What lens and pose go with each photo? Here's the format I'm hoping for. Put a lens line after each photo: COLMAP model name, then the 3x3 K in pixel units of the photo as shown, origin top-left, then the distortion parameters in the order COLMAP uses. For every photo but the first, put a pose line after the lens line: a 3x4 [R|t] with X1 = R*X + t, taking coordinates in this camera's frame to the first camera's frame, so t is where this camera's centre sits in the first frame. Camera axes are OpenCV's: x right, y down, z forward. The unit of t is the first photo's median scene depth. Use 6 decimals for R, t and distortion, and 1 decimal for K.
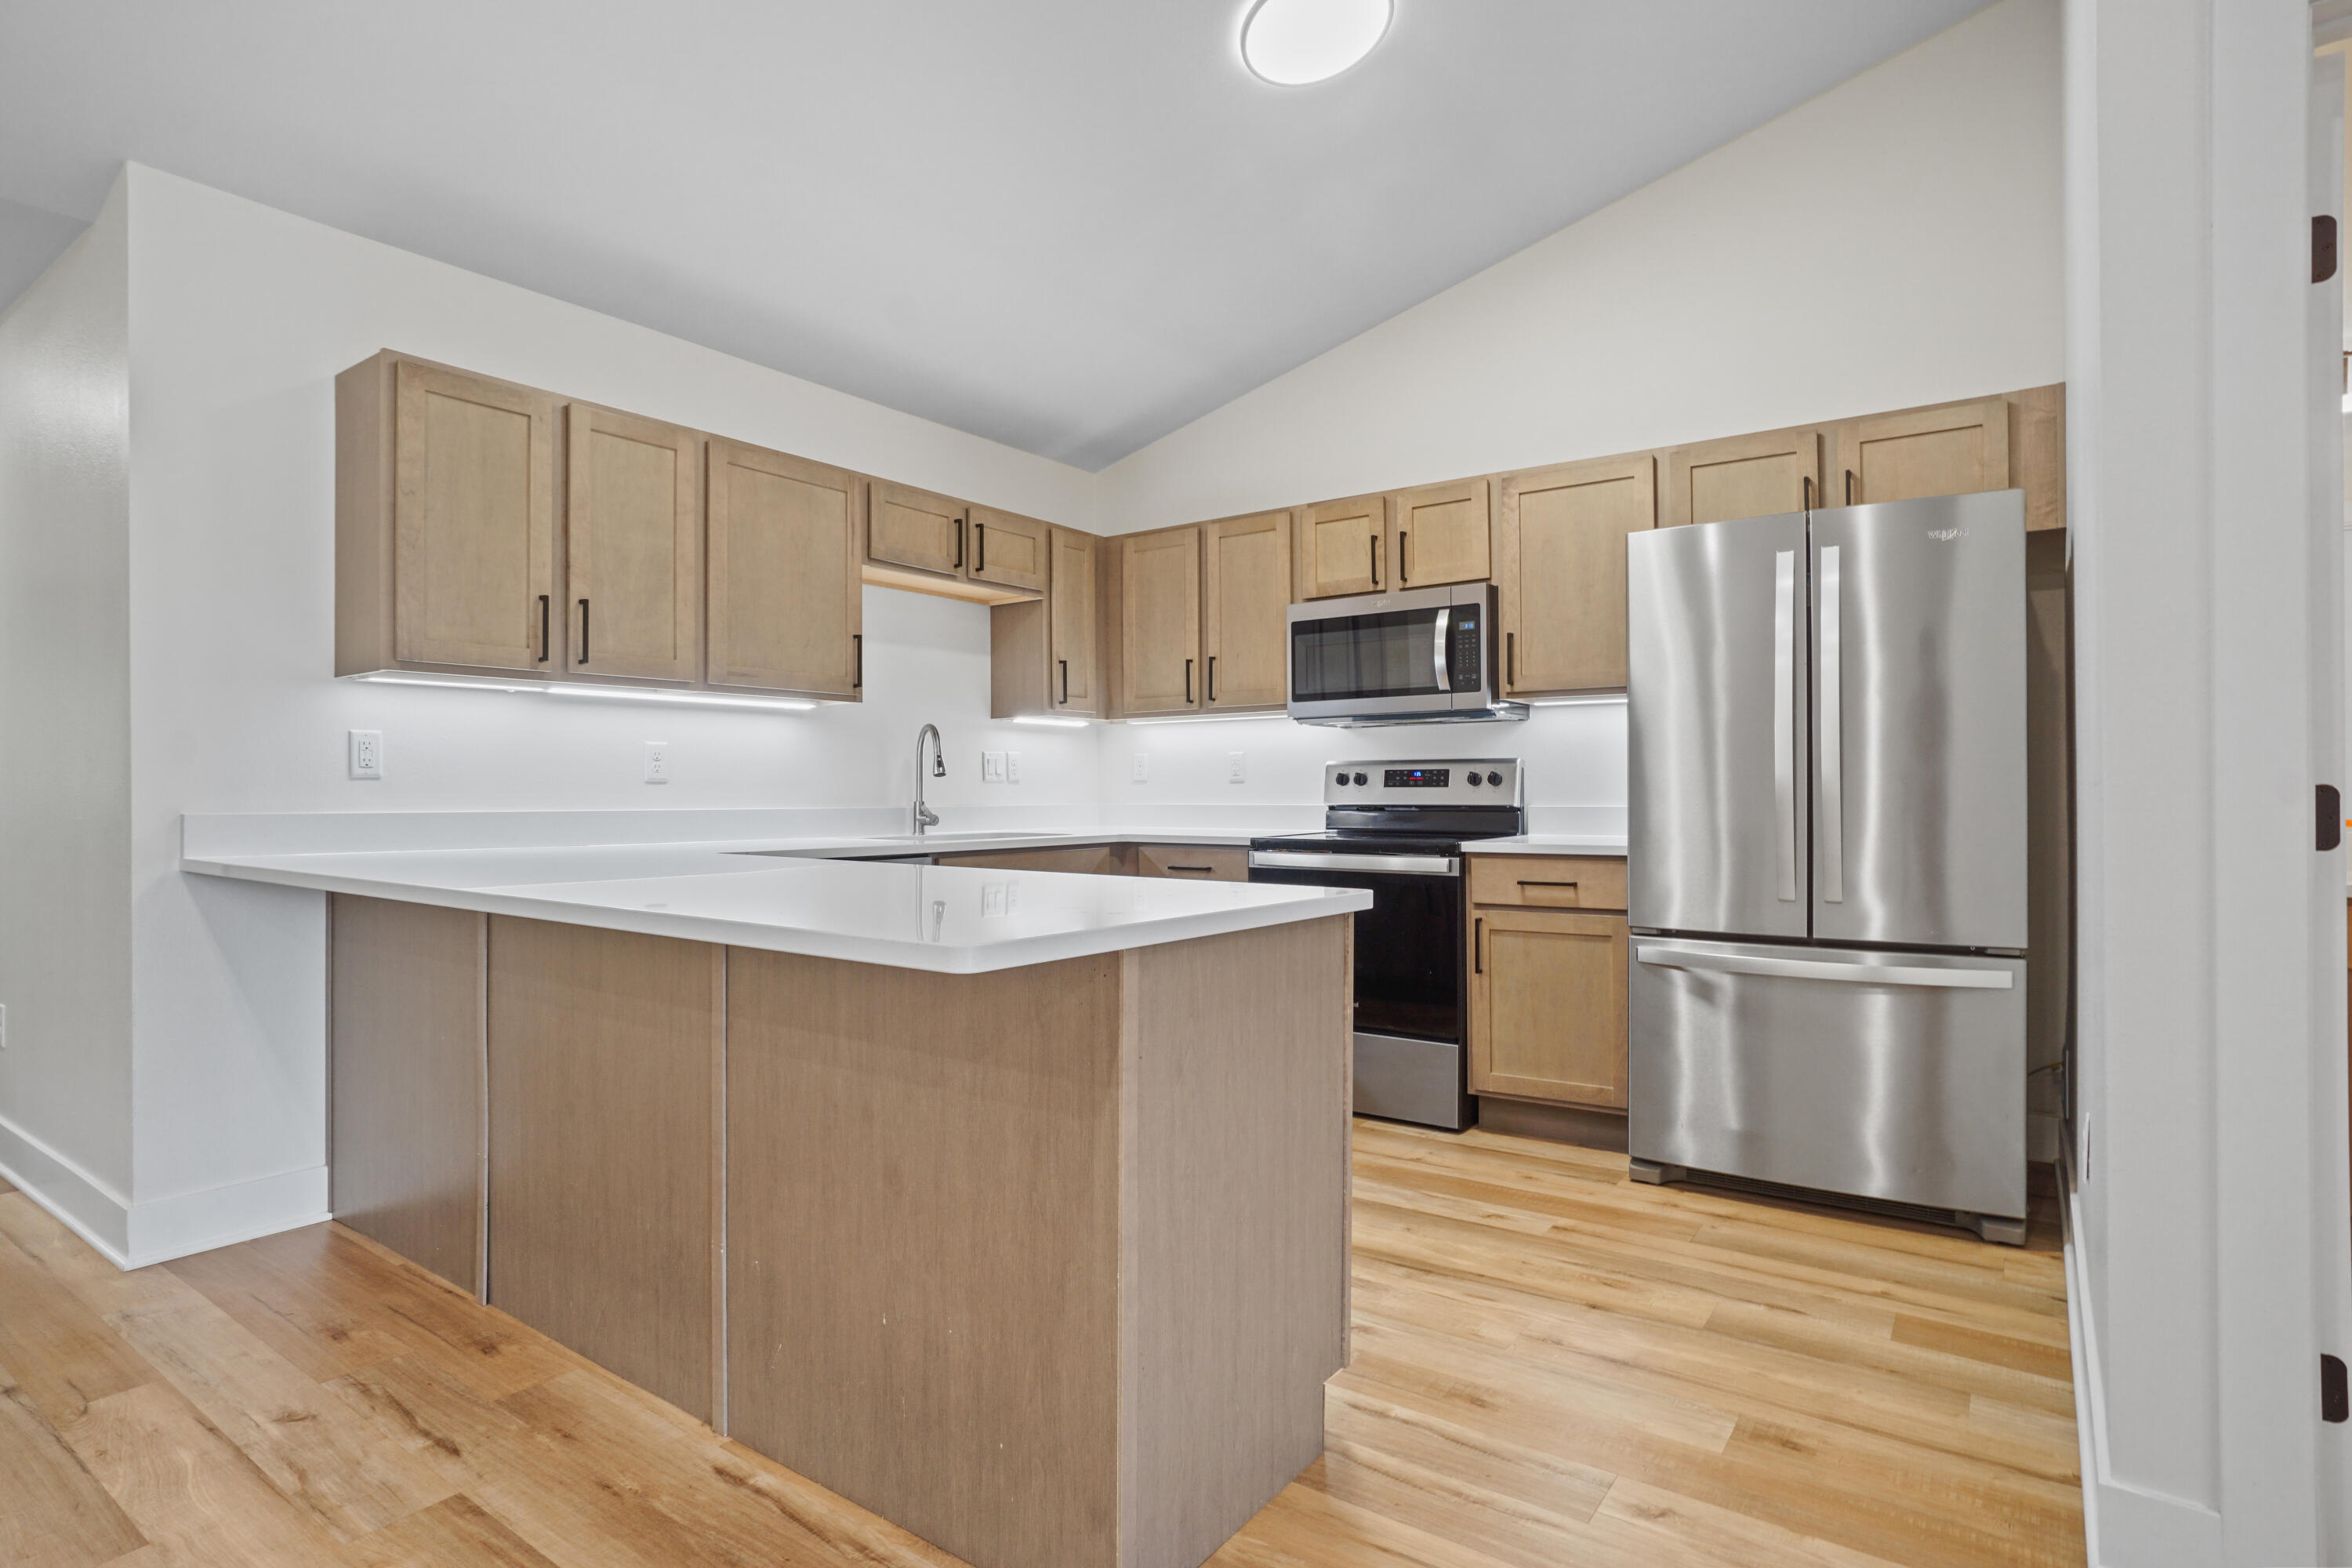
lens RADIAL K [[1197.5, 0, 1166.0], [0, 1197.5, 791.6], [0, 0, 1]] dist [-0.031499, 0.012738]
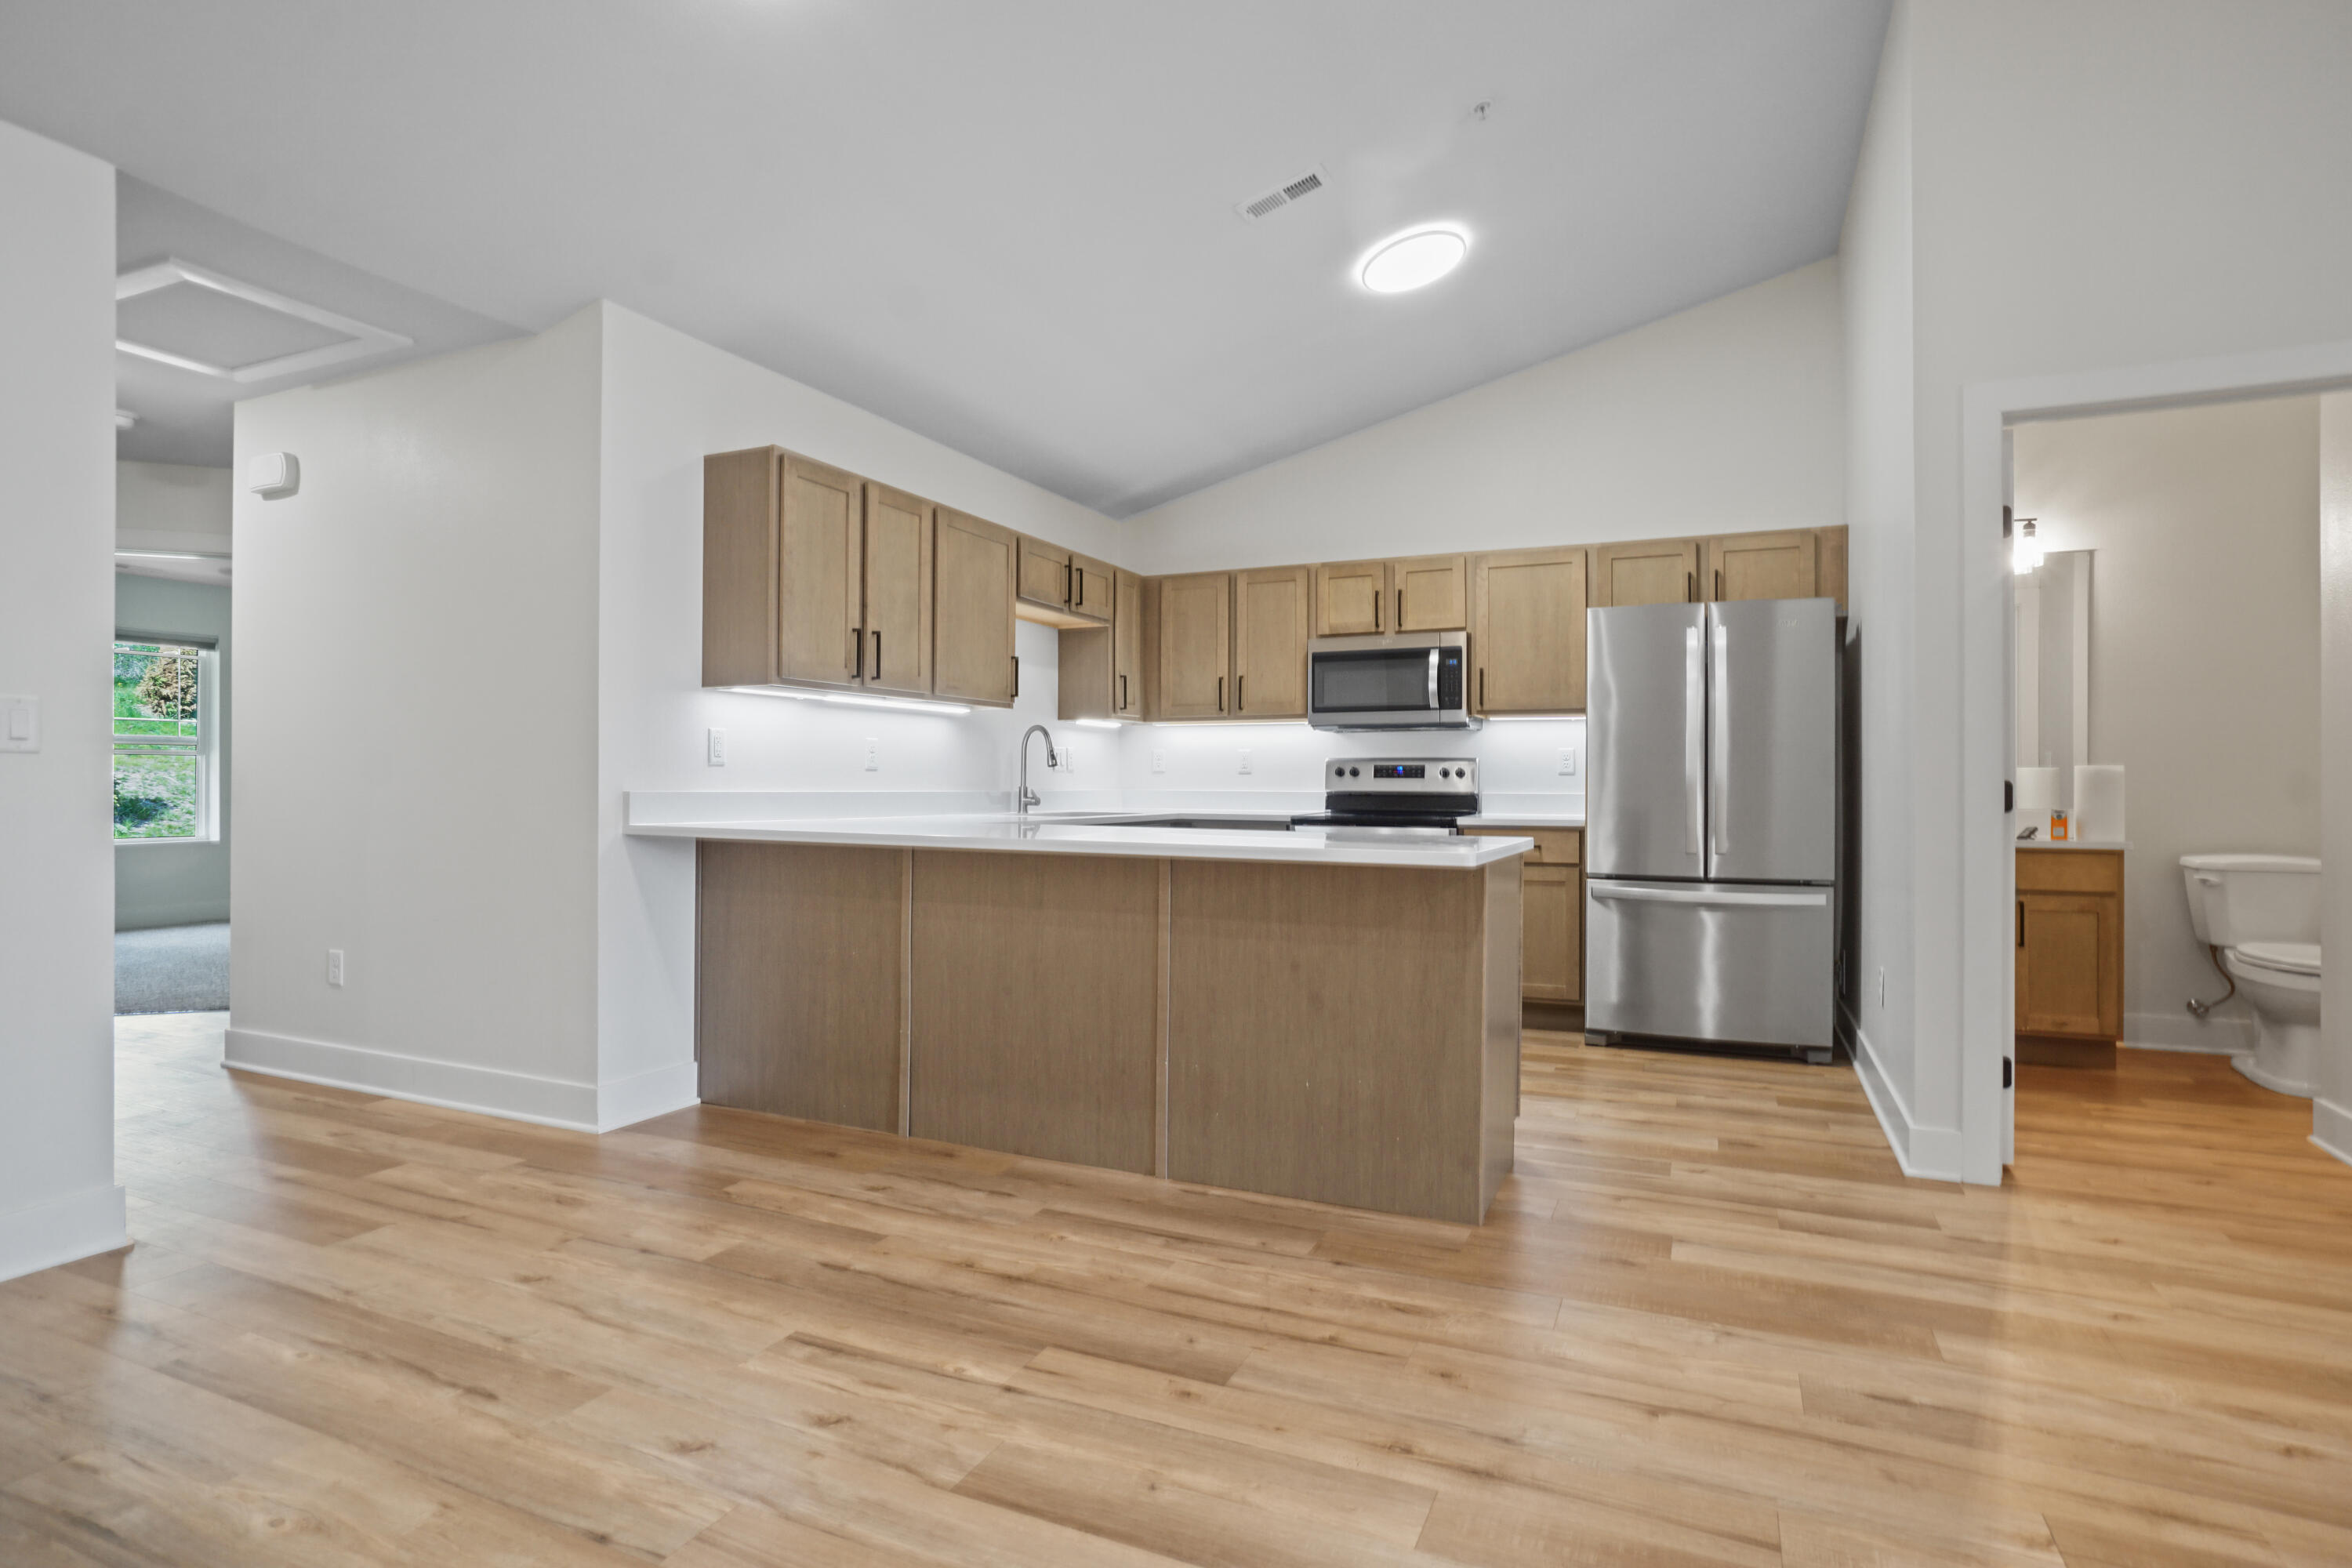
lens RADIAL K [[1197.5, 0, 1171.1], [0, 1197.5, 779.3], [0, 0, 1]] dist [-0.031499, 0.012738]
pose [[0.979690, 0.007735, 0.200367, -0.396962], [-0.007214, 0.999968, -0.003332, 0.004286], [-0.200386, 0.001819, 0.979715, -0.336397]]
